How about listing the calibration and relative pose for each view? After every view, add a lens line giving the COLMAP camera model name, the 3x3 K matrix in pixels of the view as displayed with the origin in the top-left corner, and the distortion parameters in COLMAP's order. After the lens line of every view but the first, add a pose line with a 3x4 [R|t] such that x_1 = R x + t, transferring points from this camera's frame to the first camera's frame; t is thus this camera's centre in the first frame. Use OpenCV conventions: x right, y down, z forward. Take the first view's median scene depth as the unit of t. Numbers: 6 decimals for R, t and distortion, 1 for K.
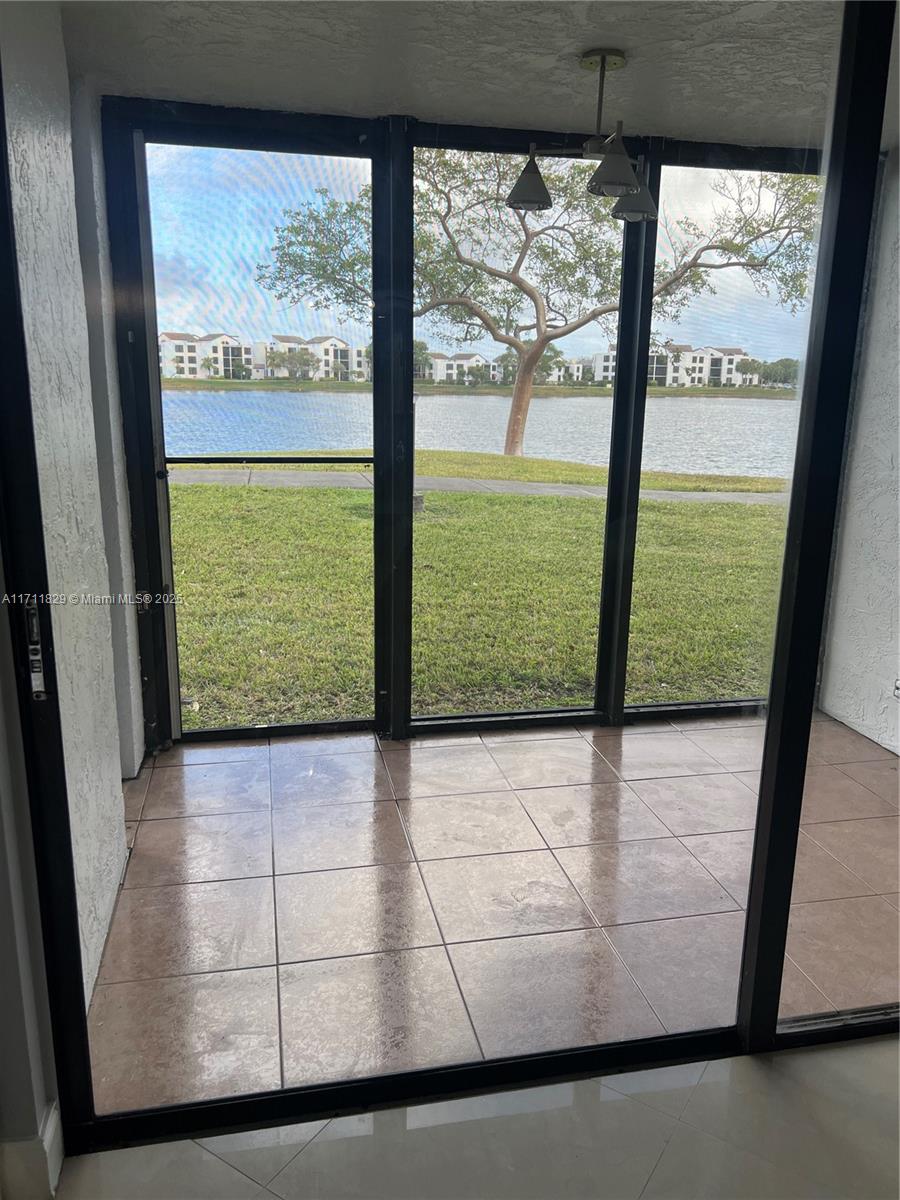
lens RADIAL K [[905.0, 0, 450.0], [0, 905.0, 600.0], [0, 0, 1]] dist [0.091318, -0.170941]
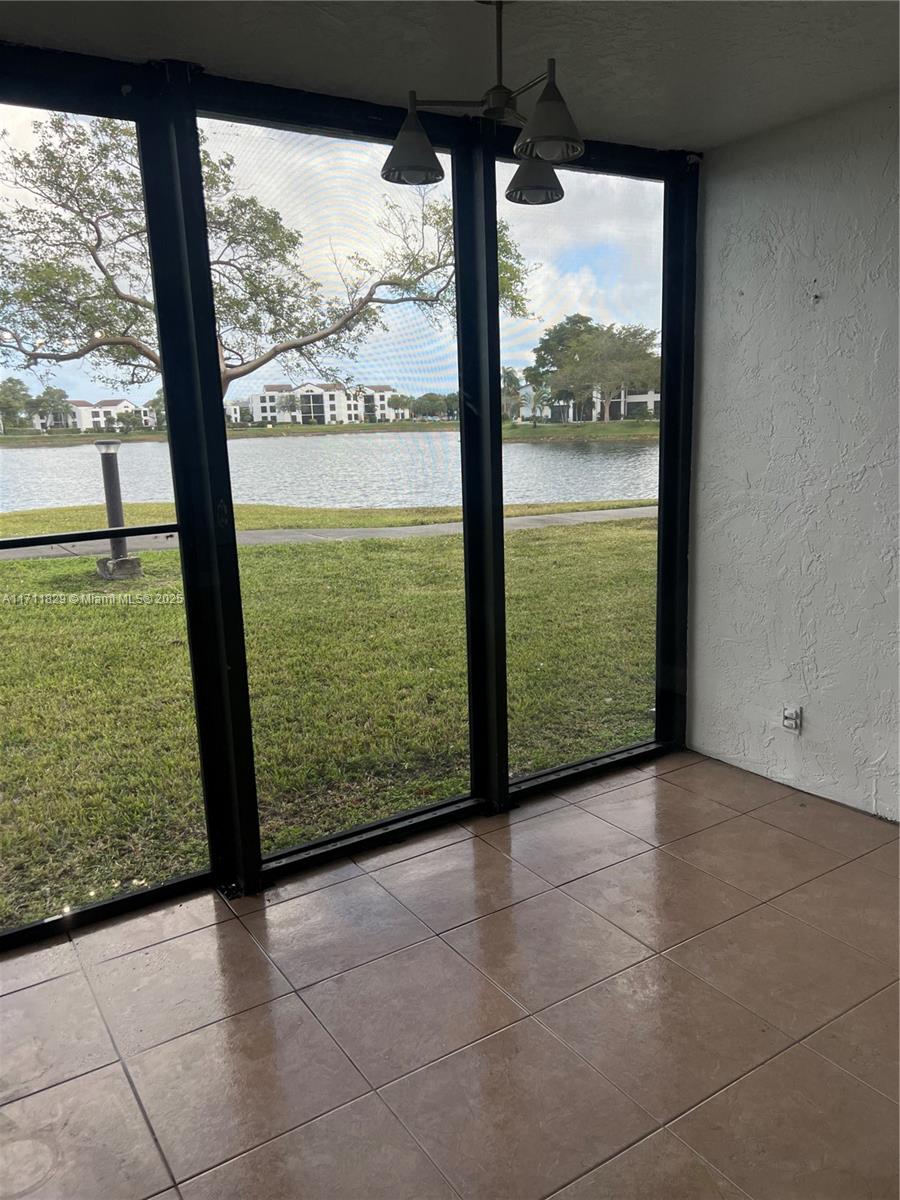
lens RADIAL K [[900.8, 0, 452.5], [0, 900.8, 612.3], [0, 0, 1]] dist [0.063676, -0.108212]
pose [[0.931188, -0.124531, 0.342609, -0.030233], [0.133914, 0.990986, -0.003768, -0.011807], [-0.339052, 0.049388, 0.939470, 0.052229]]
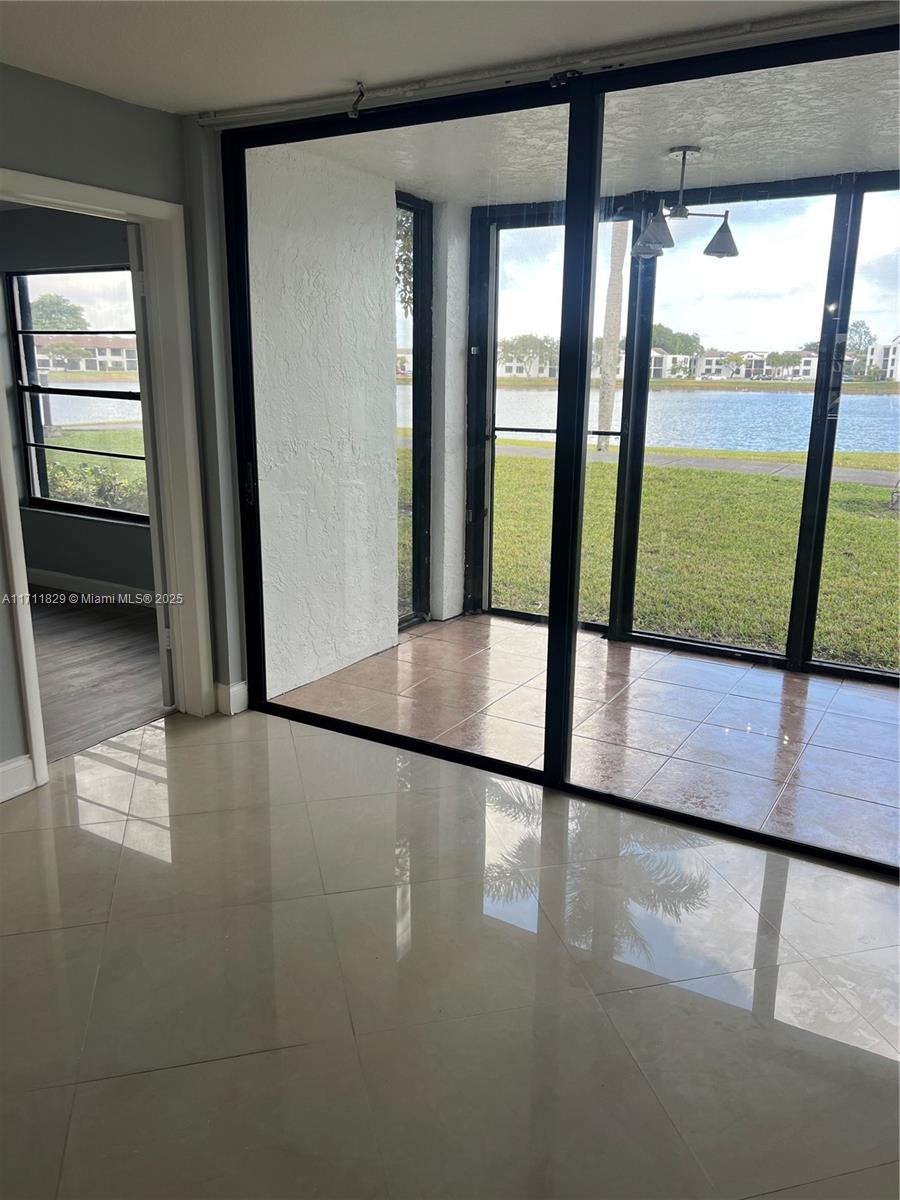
lens RADIAL K [[905.0, 0, 450.0], [0, 905.0, 600.0], [0, 0, 1]] dist [0.091318, -0.170941]
pose [[0.731133, 0.161297, -0.662894, 0.151458], [-0.162197, 0.984886, 0.060751, 0.011547], [0.662674, 0.063102, 0.746245, -0.042956]]
